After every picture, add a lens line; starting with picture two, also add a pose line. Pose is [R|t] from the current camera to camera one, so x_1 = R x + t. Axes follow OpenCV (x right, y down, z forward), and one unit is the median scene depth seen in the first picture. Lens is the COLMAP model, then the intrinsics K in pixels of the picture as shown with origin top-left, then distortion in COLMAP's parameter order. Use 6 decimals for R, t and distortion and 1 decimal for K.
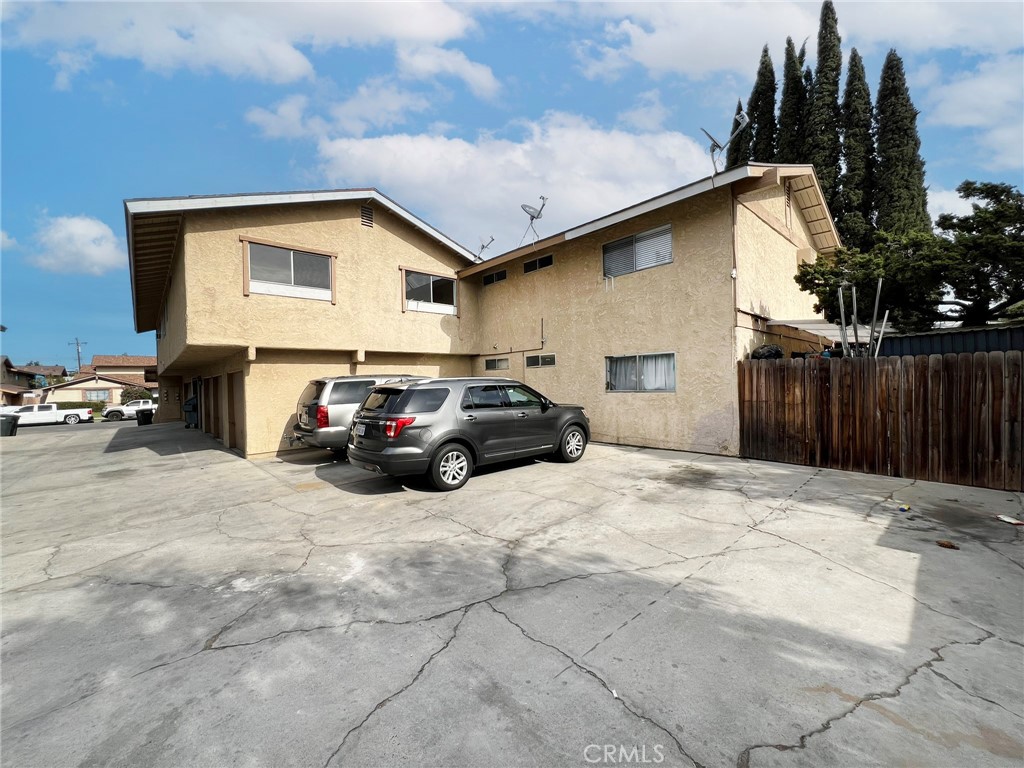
lens RADIAL K [[409.0, 0, 513.0], [0, 409.0, 381.7], [0, 0, 1]] dist [-0.002334, 0.000275]
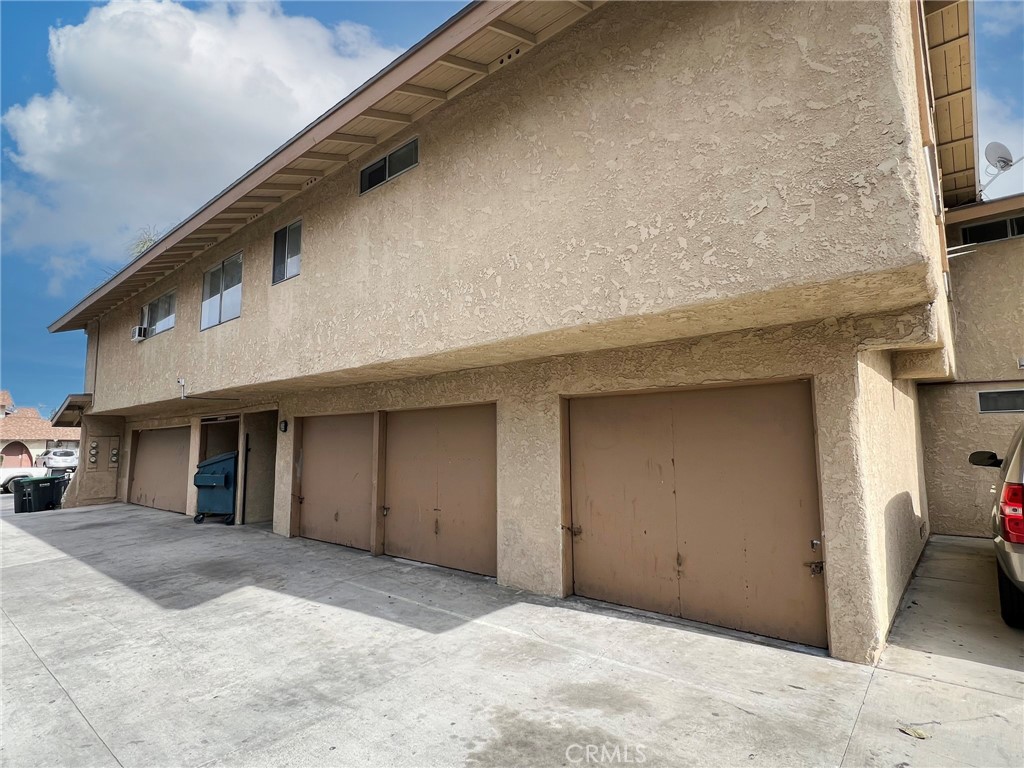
lens RADIAL K [[536.1, 0, 512.0], [0, 536.1, 384.0], [0, 0, 1]] dist [-0.001925, -0.000805]
pose [[0.992856, 0.035760, 0.113836, -0.816691], [-0.022505, 0.993034, -0.115661, 0.027298], [-0.117179, 0.112273, 0.986744, 0.510999]]
